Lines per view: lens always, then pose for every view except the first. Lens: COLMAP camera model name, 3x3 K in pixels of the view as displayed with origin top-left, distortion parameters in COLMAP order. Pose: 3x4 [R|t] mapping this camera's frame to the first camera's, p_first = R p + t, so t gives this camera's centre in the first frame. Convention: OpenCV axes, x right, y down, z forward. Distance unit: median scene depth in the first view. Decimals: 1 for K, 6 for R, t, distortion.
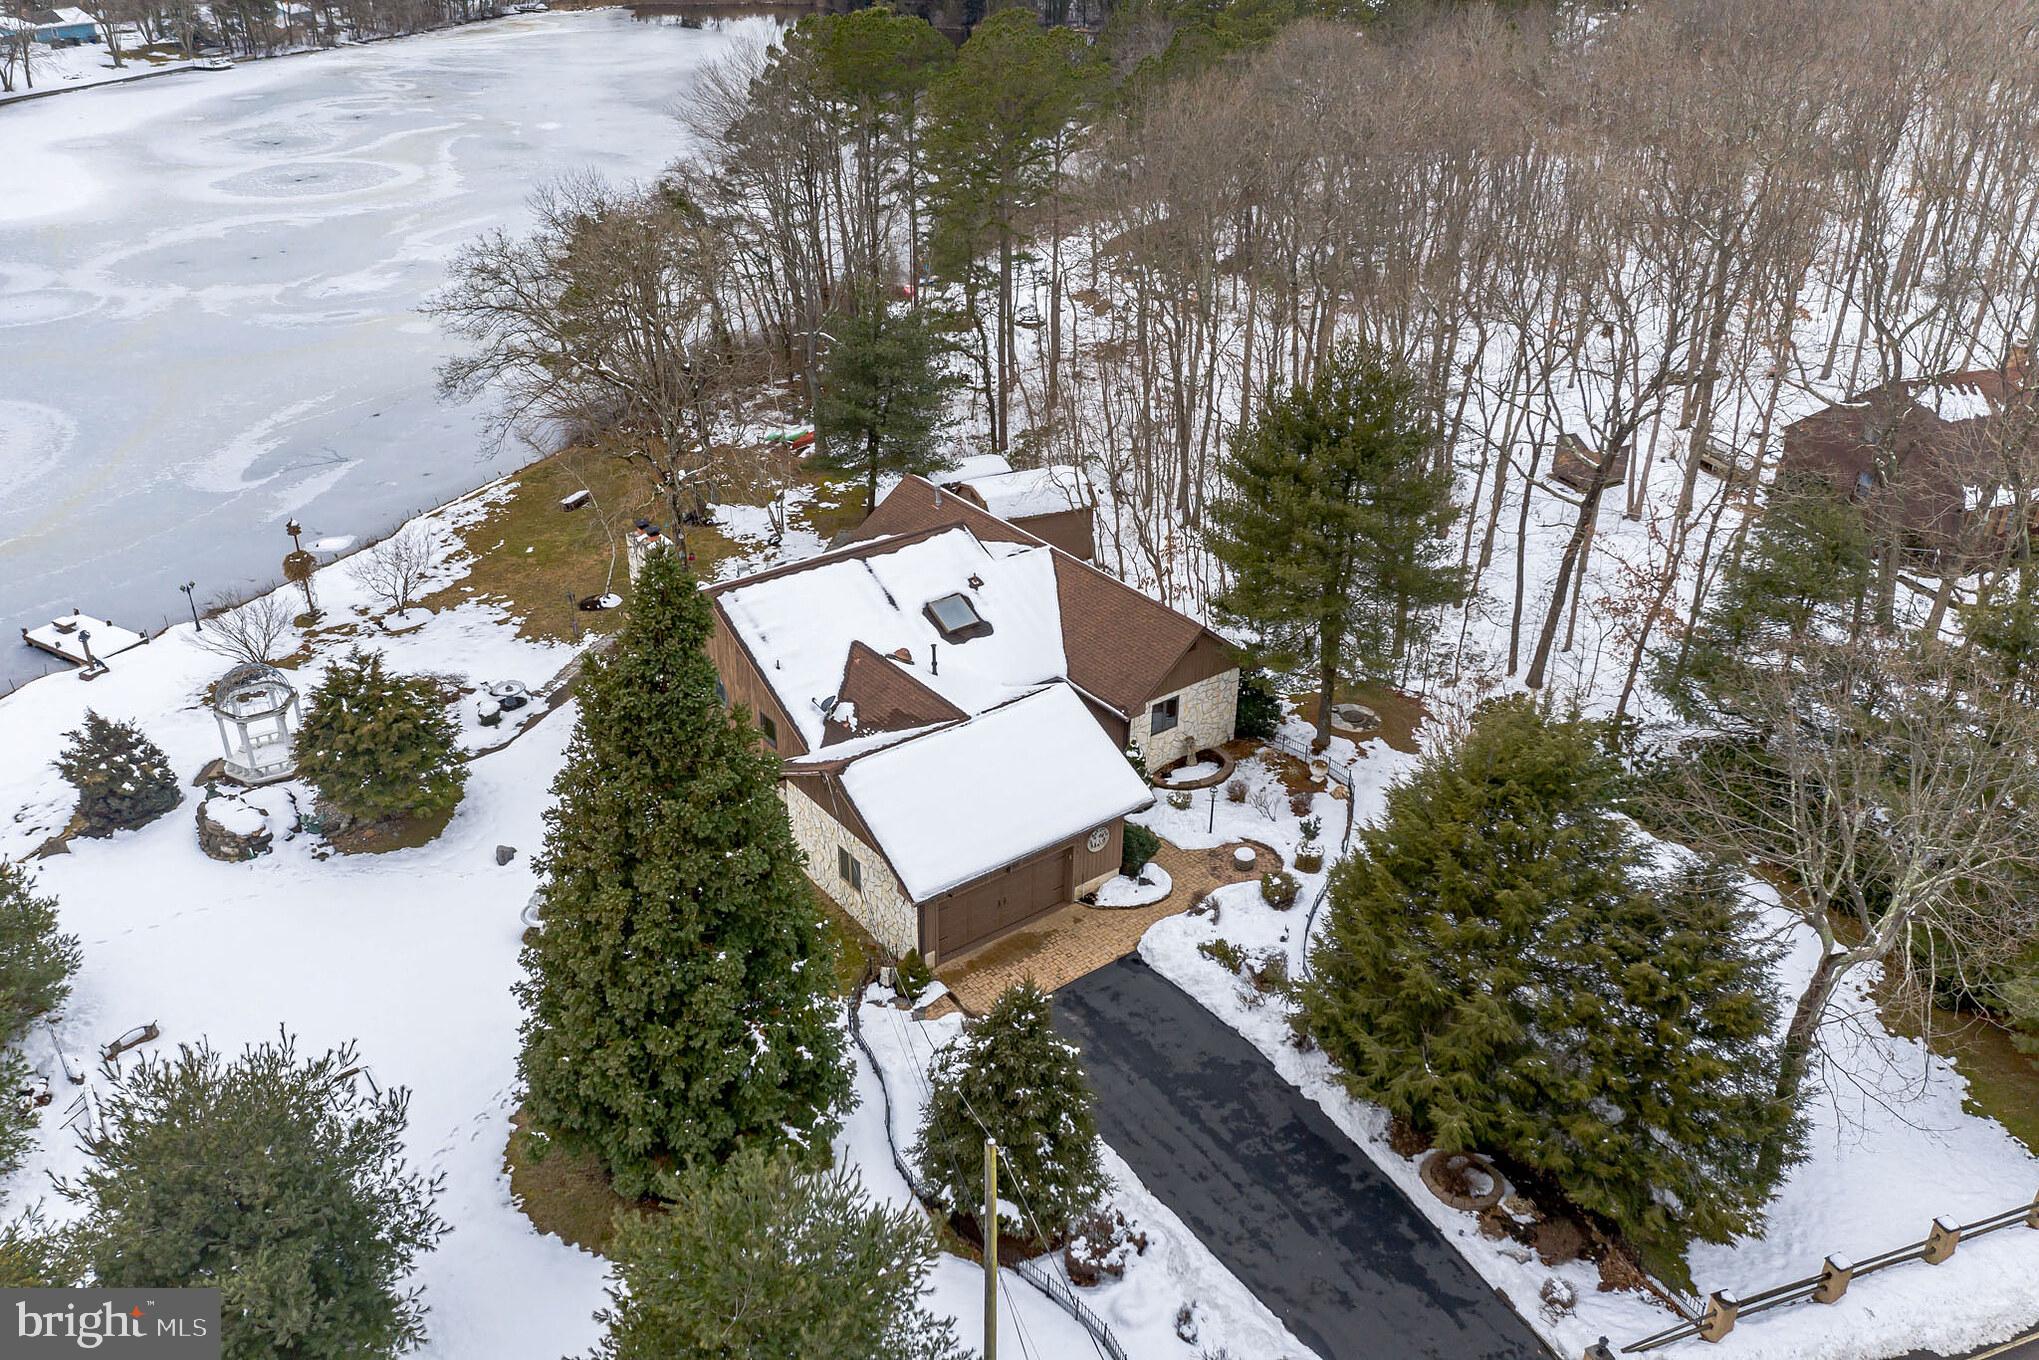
lens RADIAL K [[1604.3, 0, 1020.5], [0, 1604.3, 674.1], [0, 0, 1]] dist [-0.014679, 0.002244]
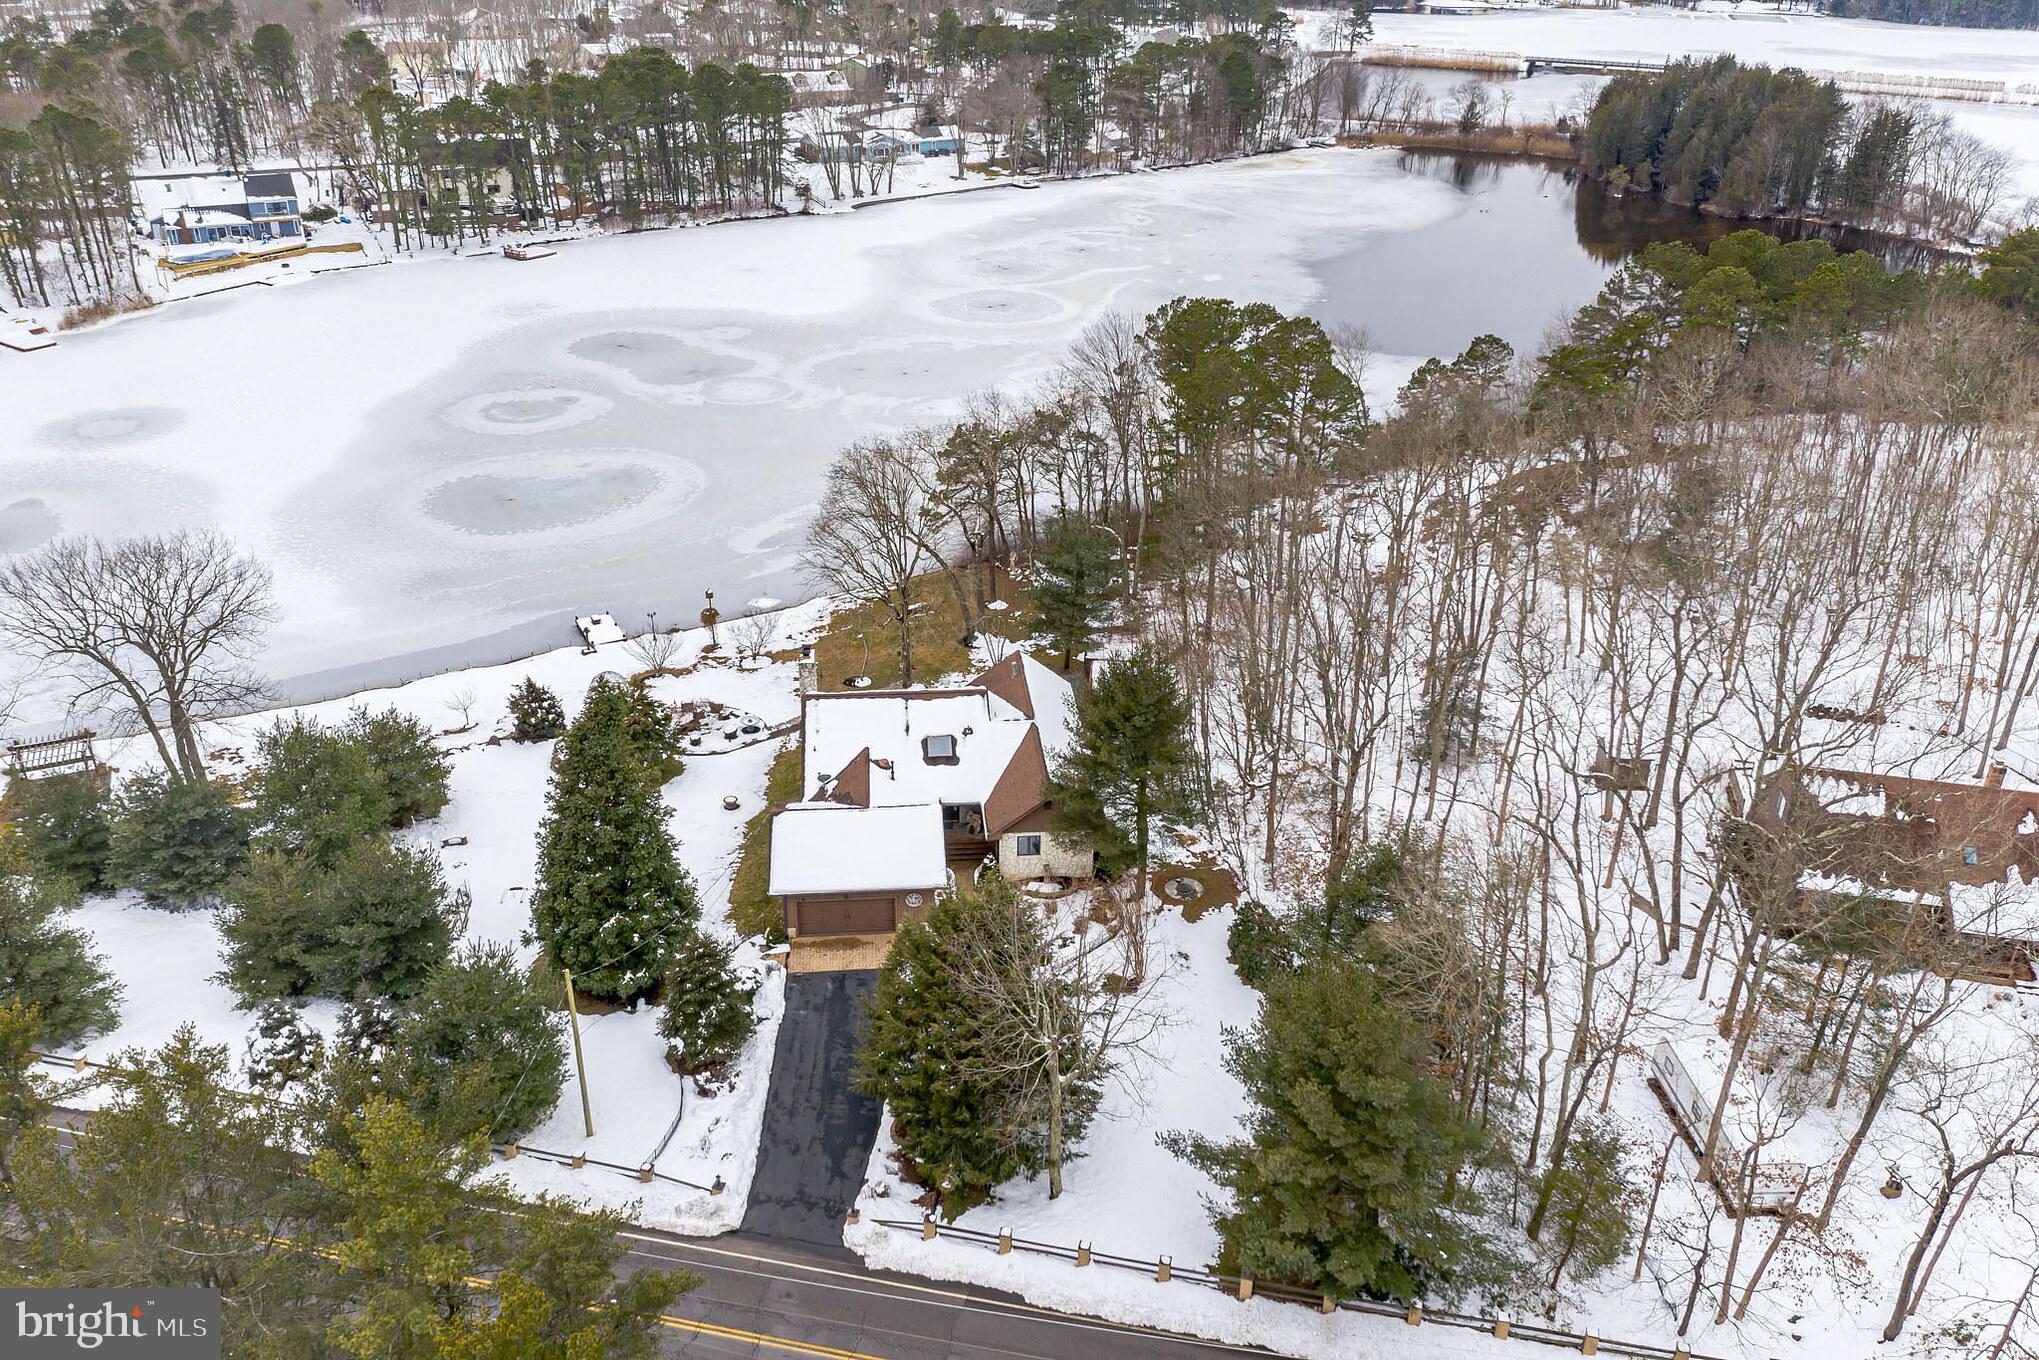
lens RADIAL K [[1604.3, 0, 1015.8], [0, 1604.3, 682.7], [0, 0, 1]] dist [-0.014679, 0.002244]
pose [[0.847595, 0.242261, -0.472115, 0.689485], [-0.254963, 0.966202, 0.038059, -0.162393], [0.465378, 0.088113, 0.880715, -0.345085]]
